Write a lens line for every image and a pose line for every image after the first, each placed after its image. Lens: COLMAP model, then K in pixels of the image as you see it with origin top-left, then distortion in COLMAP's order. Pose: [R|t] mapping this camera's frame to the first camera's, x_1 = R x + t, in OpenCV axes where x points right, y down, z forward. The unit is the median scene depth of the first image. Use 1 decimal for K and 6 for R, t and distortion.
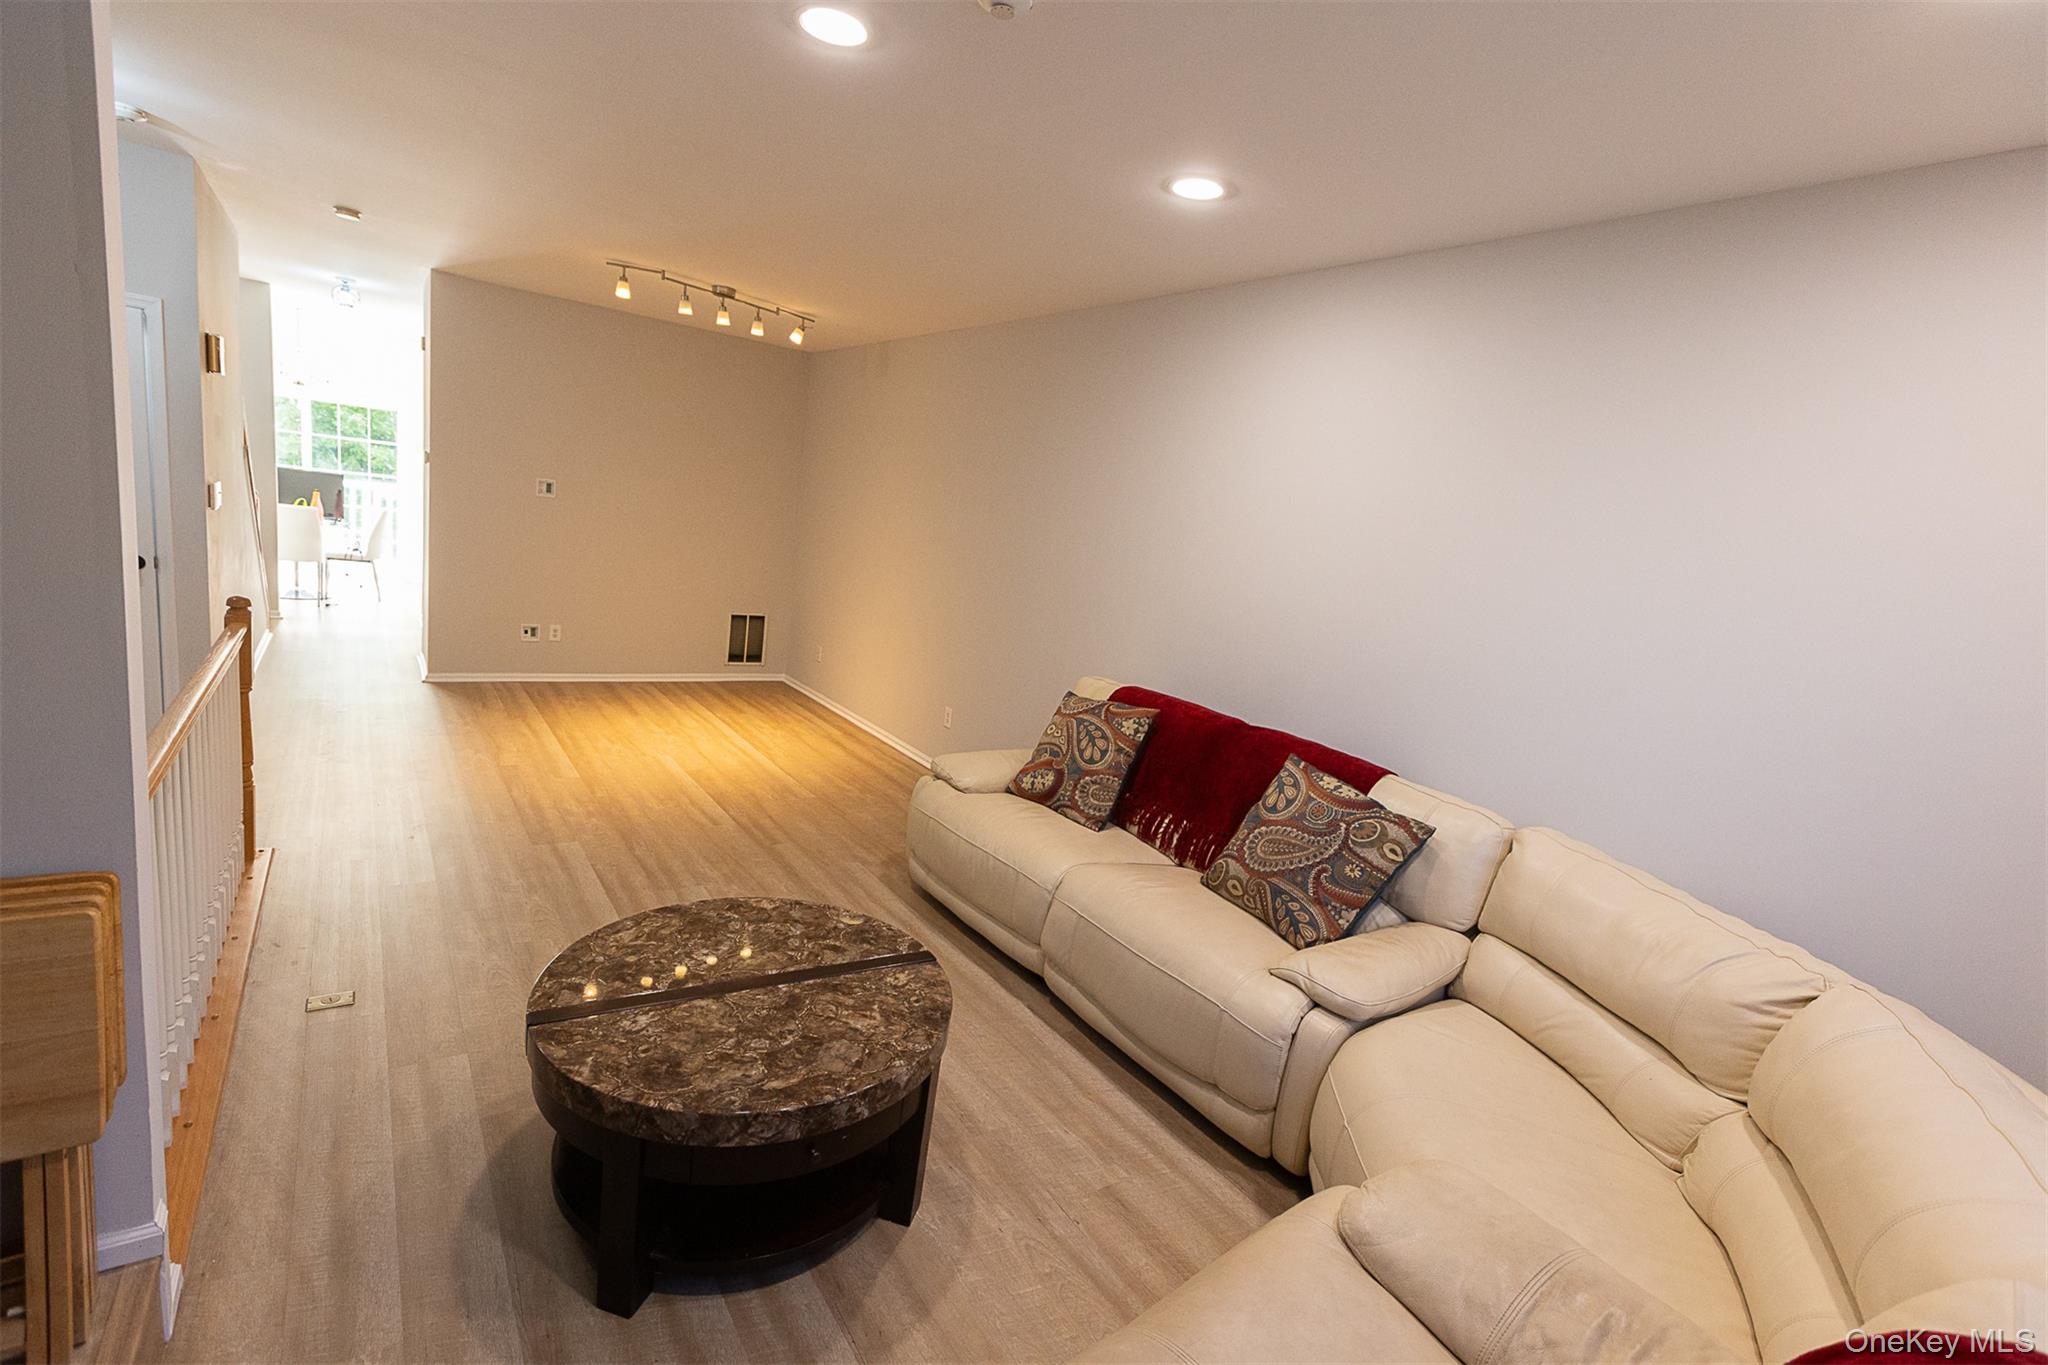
lens RADIAL K [[916.4, 0, 1016.7], [0, 916.4, 684.0], [0, 0, 1]] dist [0.002435, 0.000169]
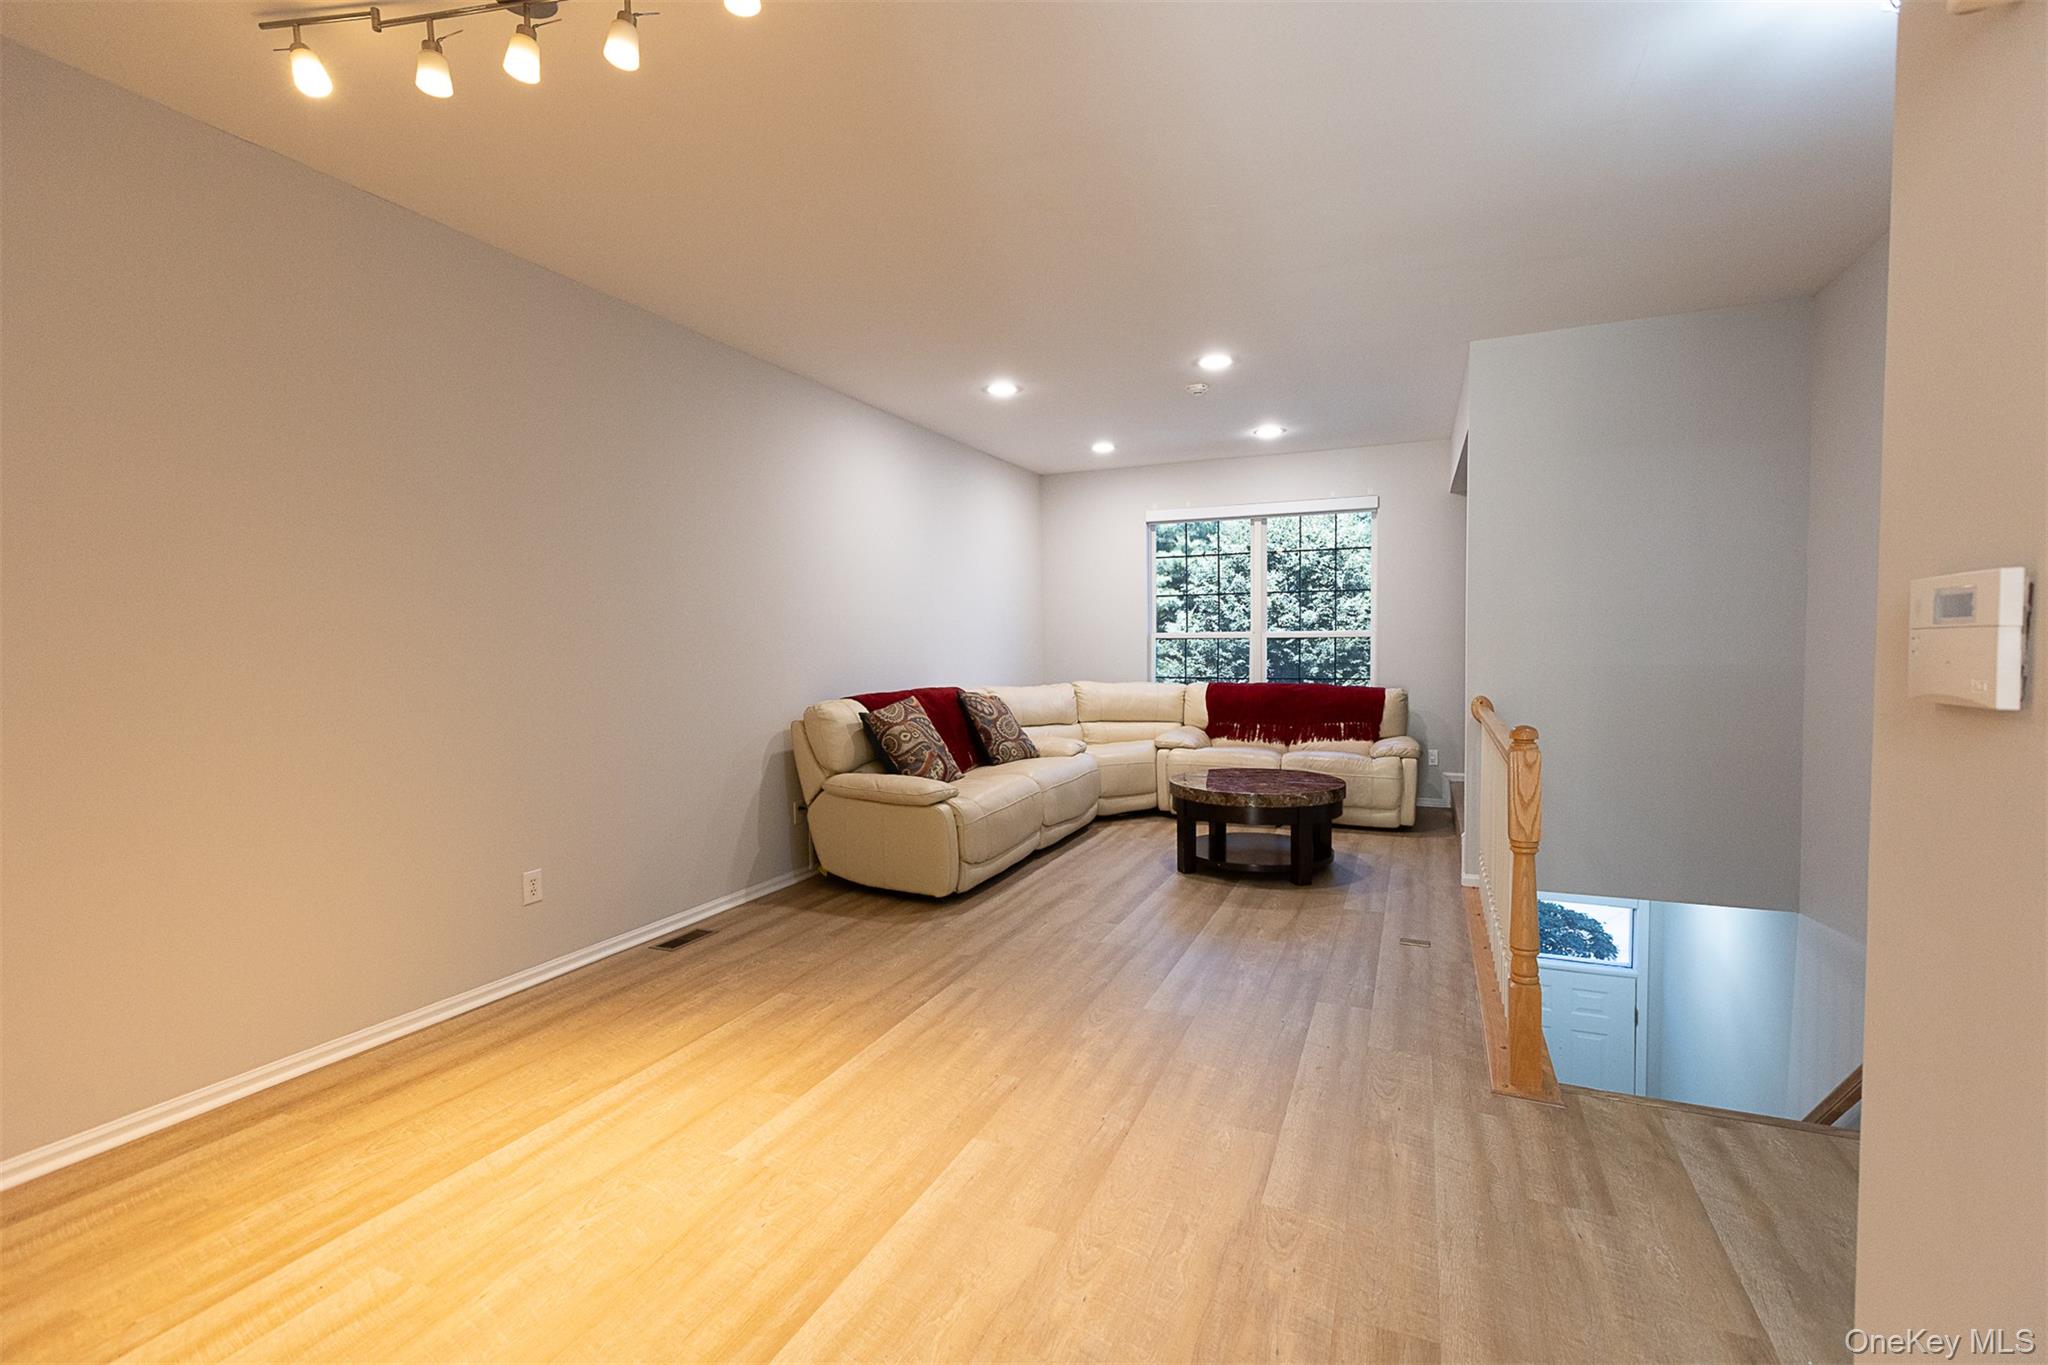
lens RADIAL K [[916.4, 0, 1016.7], [0, 916.4, 684.0], [0, 0, 1]] dist [0.002435, 0.000169]
pose [[-0.510548, -0.159417, 0.844942, -0.880005], [0.103501, 0.964124, 0.244442, -0.250669], [-0.853598, 0.212251, -0.475732, 1.189506]]
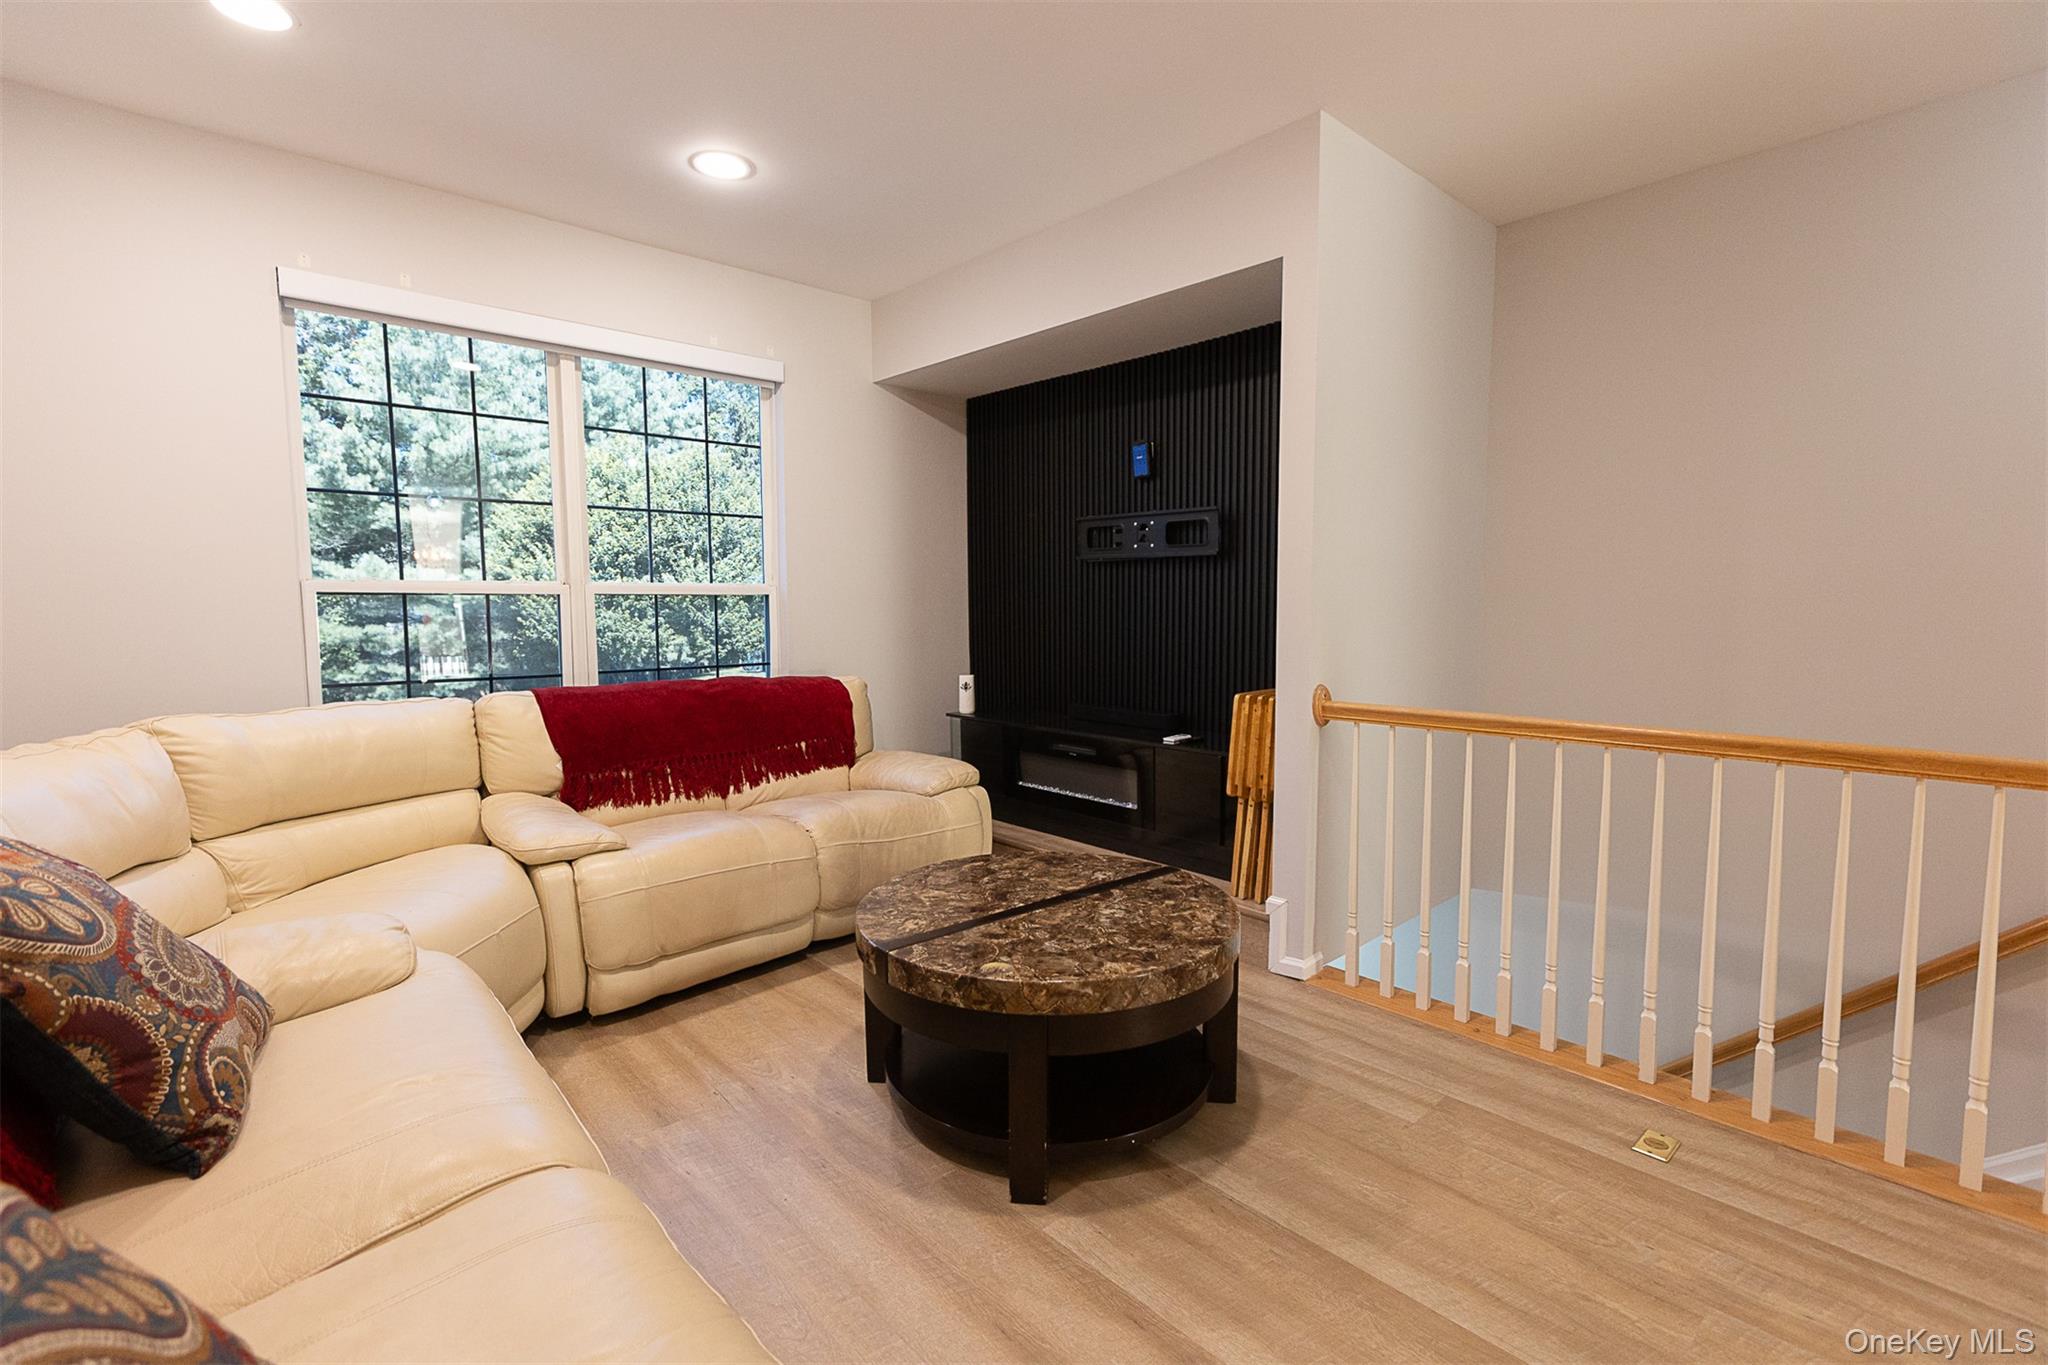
lens RADIAL K [[916.4, 0, 1016.7], [0, 916.4, 684.0], [0, 0, 1]] dist [0.002435, 0.000169]
pose [[-0.985565, -0.110859, -0.127954, -0.040917], [-0.140695, 0.956697, 0.254823, -0.083678], [0.094164, 0.269147, -0.958485, 0.895922]]
